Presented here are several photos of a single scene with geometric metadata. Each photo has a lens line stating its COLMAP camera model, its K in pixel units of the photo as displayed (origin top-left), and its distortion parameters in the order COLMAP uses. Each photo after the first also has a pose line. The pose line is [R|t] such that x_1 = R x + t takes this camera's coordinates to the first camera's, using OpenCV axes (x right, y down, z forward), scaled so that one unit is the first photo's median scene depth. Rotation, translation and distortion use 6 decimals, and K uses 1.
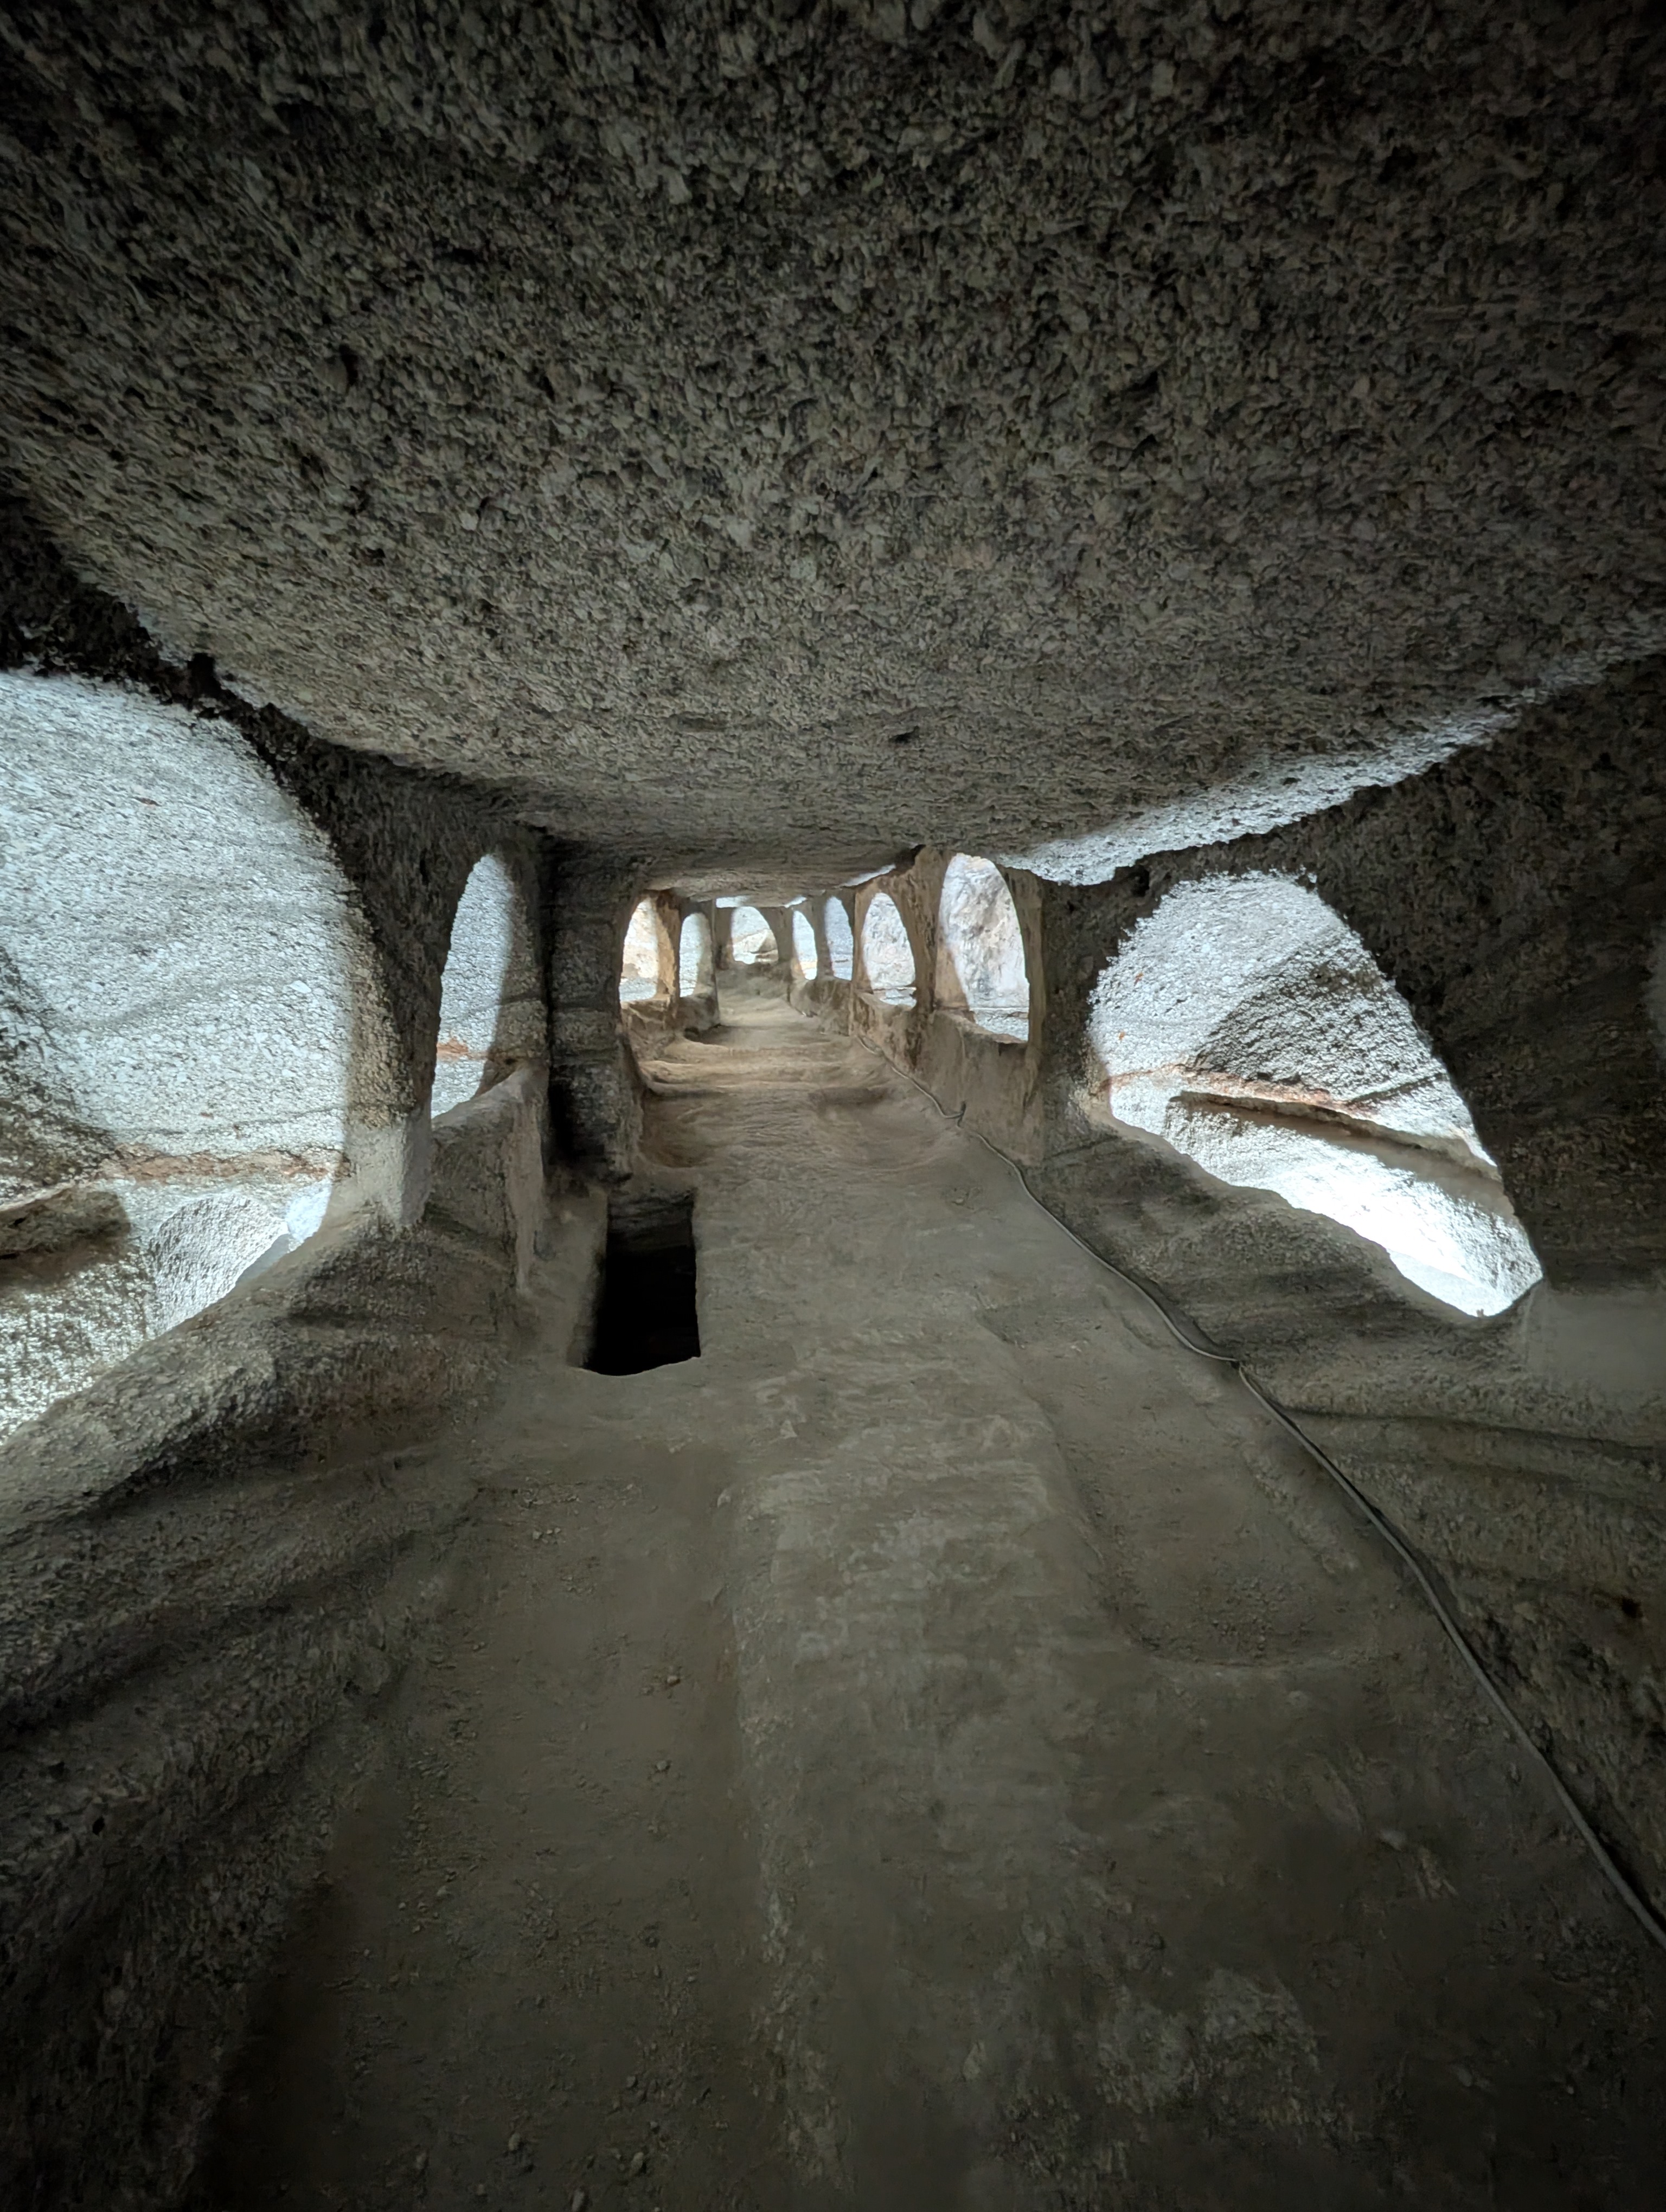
lens RADIAL K [[845.9, 0, 841.9], [0, 845.9, 1107.1], [0, 0, 1]] dist [0.009907, -0.001301]
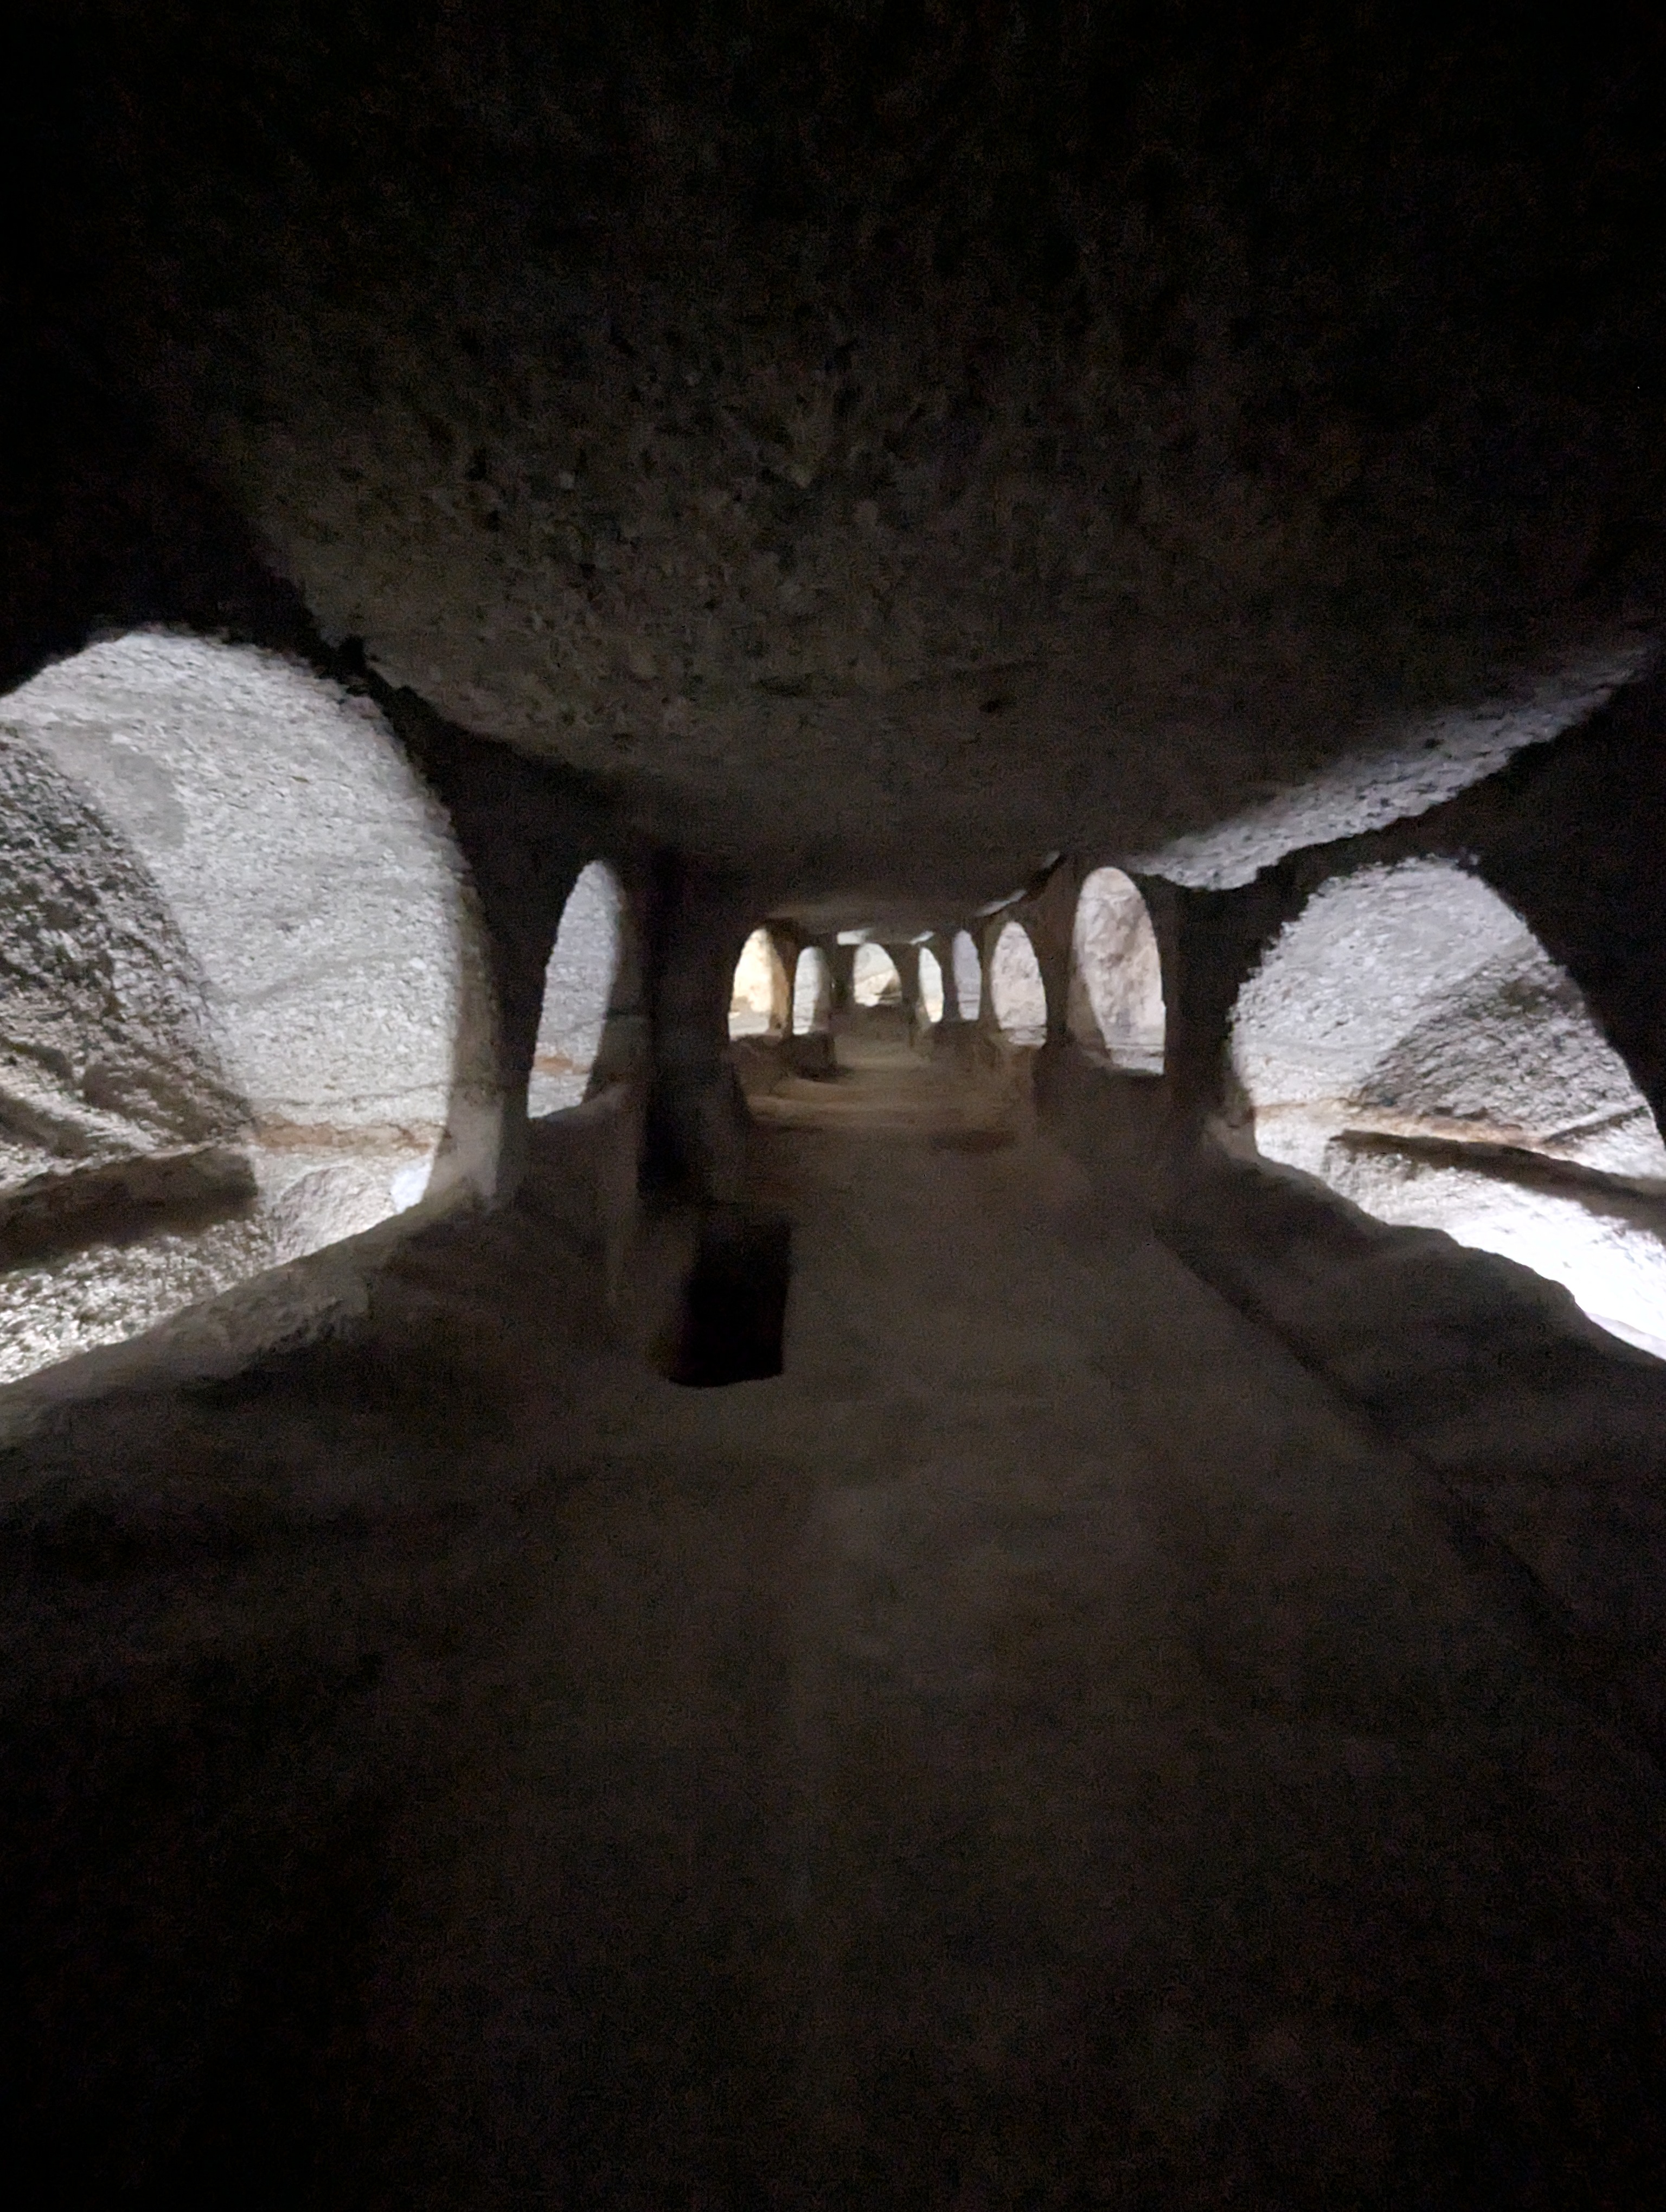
lens RADIAL K [[923.4, 0, 823.8], [0, 923.4, 1106.8], [0, 0, 1]] dist [0.008573, -0.000955]
pose [[0.987253, 0.033772, -0.155537, 0.046114], [-0.042959, 0.997502, -0.056082, 0.076170], [0.153254, 0.062049, 0.986237, -0.047329]]
